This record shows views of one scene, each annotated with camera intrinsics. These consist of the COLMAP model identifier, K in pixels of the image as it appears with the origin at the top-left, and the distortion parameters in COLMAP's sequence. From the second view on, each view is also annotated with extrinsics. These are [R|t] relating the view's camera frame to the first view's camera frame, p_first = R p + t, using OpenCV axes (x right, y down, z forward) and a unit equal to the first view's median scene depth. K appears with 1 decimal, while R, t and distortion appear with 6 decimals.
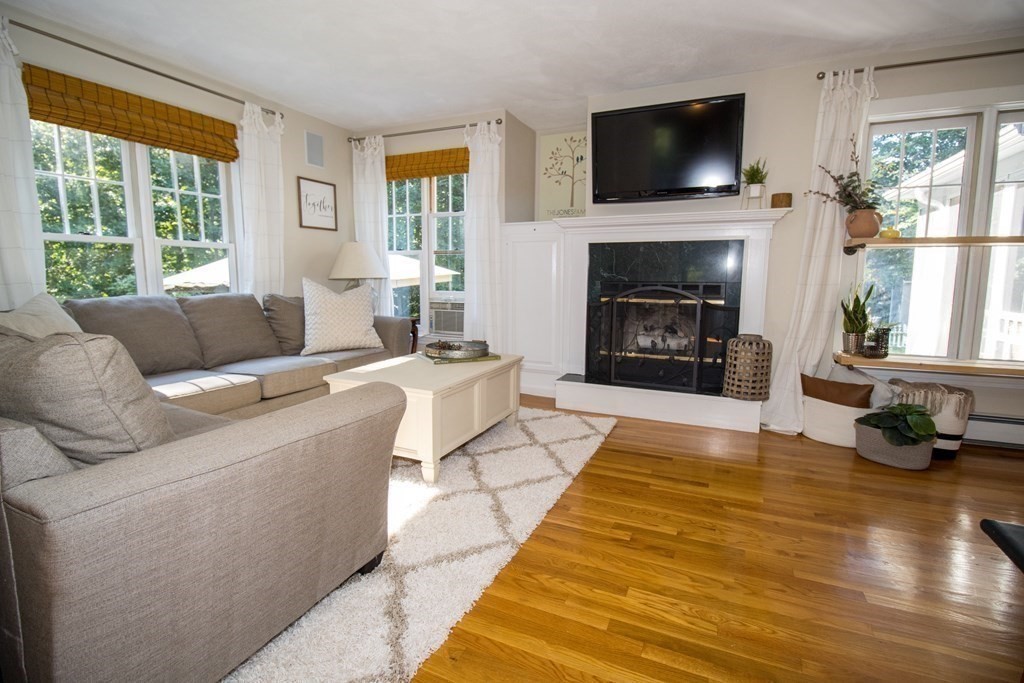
lens RADIAL K [[477.6, 0, 515.4], [0, 477.6, 328.3], [0, 0, 1]] dist [-0.001920, -0.004460]
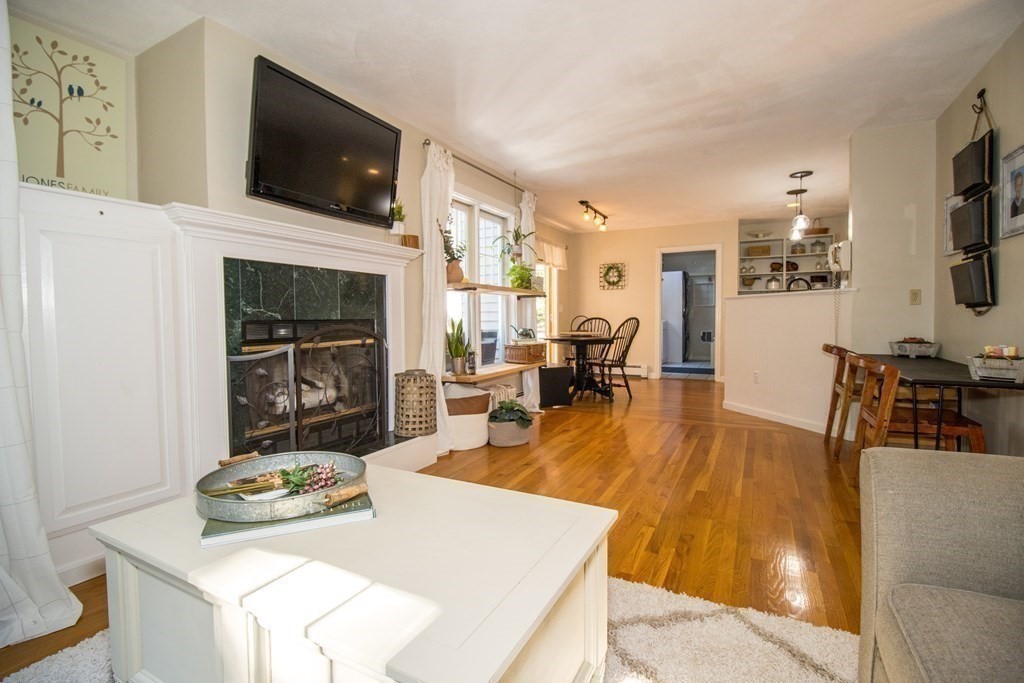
lens RADIAL K [[477.6, 0, 513.7], [0, 477.6, 324.5], [0, 0, 1]] dist [-0.001920, -0.004460]
pose [[0.064173, -0.021154, 0.997715, -0.466689], [0.117851, 0.992940, 0.013473, -0.065586], [-0.990956, 0.116717, 0.066213, 0.671466]]
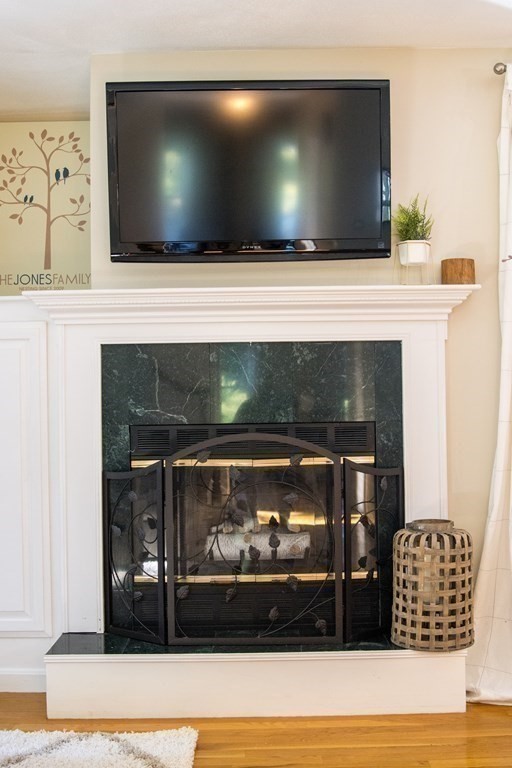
lens RADIAL K [[859.7, 0, 255.4], [0, 859.7, 383.8], [0, 0, 1]] dist [-0.081268, 0.000000]
pose [[0.909942, -0.010257, 0.414608, -0.063601], [0.063658, 0.991302, -0.115187, -0.036971], [-0.409821, 0.131207, 0.902680, 0.204509]]
